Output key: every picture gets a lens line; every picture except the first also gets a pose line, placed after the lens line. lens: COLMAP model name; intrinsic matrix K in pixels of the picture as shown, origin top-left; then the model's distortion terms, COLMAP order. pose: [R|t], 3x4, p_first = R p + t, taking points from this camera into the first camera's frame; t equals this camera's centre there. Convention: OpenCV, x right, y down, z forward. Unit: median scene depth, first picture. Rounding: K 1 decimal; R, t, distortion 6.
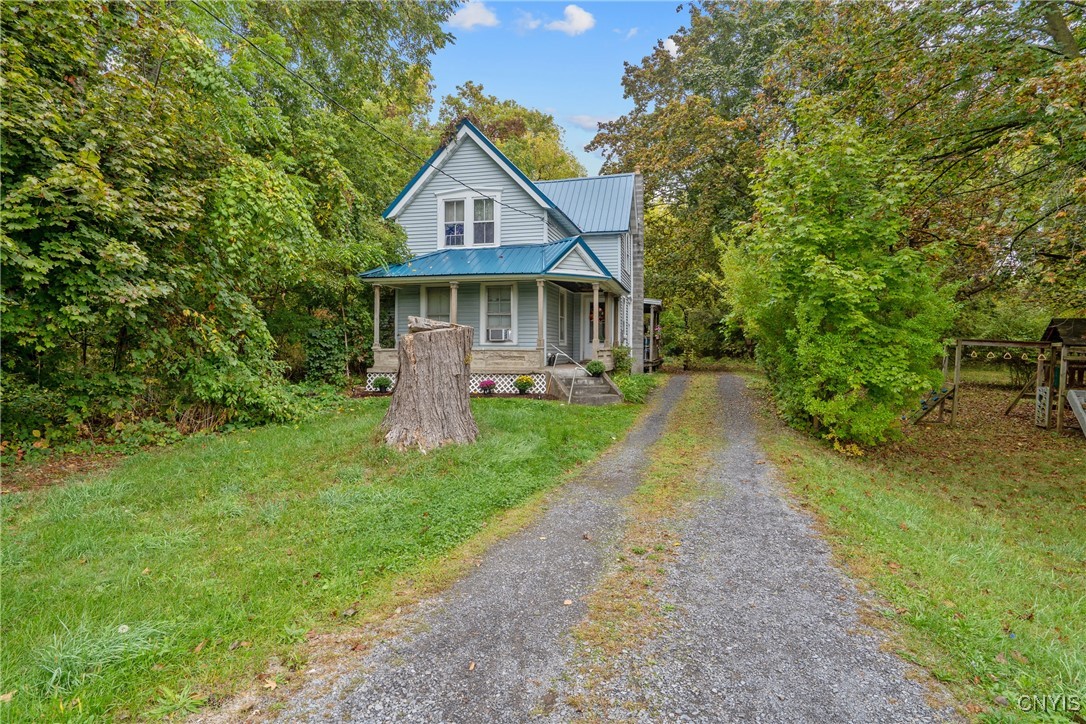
lens RADIAL K [[627.9, 0, 543.0], [0, 627.9, 362.0], [0, 0, 1]] dist [0.001115, 0.000670]
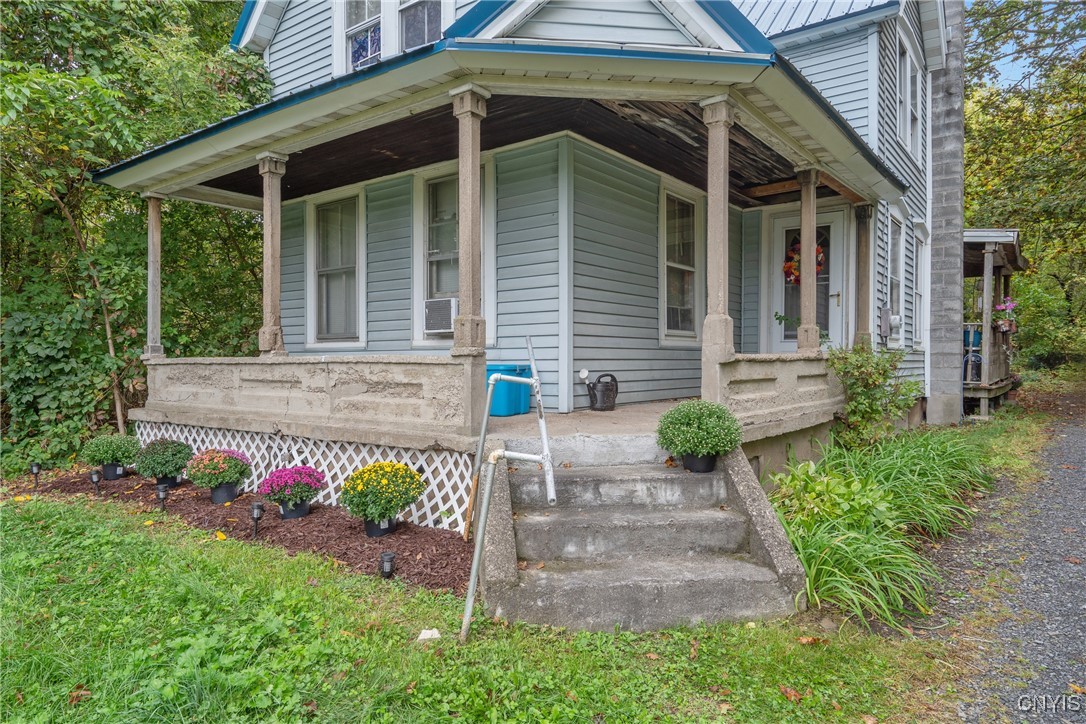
lens RADIAL K [[683.6, 0, 540.1], [0, 683.6, 373.6], [0, 0, 1]] dist [0.006244, 0.002399]
pose [[0.914174, 0.000151, -0.405322, 0.105777], [-0.000483, 1.000000, -0.000717, -0.010019], [0.405322, 0.000851, 0.914174, 0.572524]]
